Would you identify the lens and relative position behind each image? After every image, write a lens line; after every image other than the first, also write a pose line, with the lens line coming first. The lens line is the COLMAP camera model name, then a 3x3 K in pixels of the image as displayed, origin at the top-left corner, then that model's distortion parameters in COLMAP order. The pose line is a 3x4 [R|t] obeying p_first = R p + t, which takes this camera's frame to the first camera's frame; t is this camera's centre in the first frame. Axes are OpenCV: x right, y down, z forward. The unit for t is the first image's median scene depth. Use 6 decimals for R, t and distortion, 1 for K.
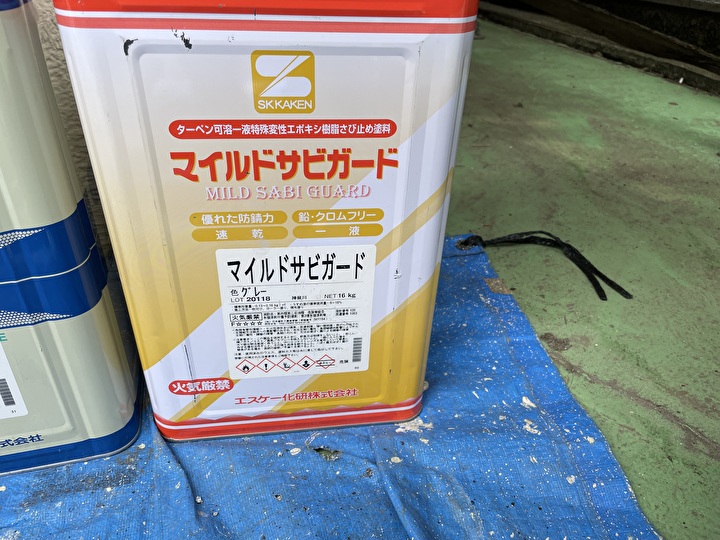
lens RADIAL K [[533.1, 0, 358.4], [0, 533.1, 265.9], [0, 0, 1]] dist [0.076773, -0.111929]
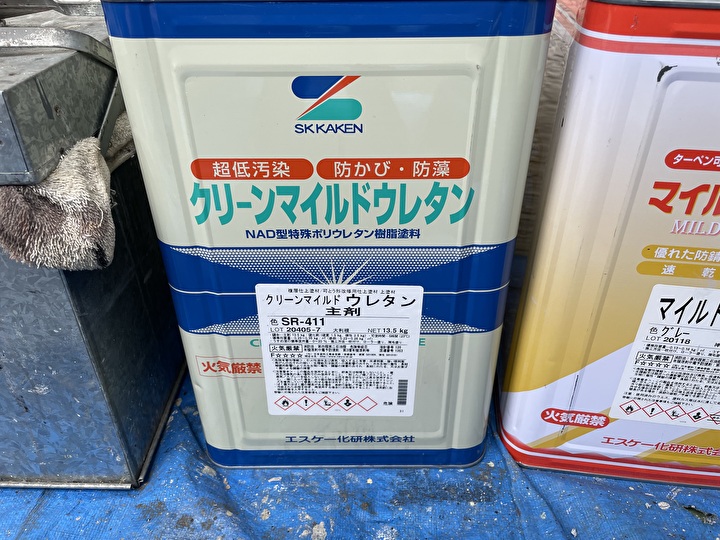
lens RADIAL K [[543.4, 0, 360.0], [0, 543.4, 270.0], [0, 0, 1]] dist [0.080221, -0.108768]
pose [[0.963258, 0.118855, -0.240848, -0.489946], [-0.120067, 0.992718, 0.009693, -0.002487], [0.240246, 0.019581, 0.970514, -0.053371]]
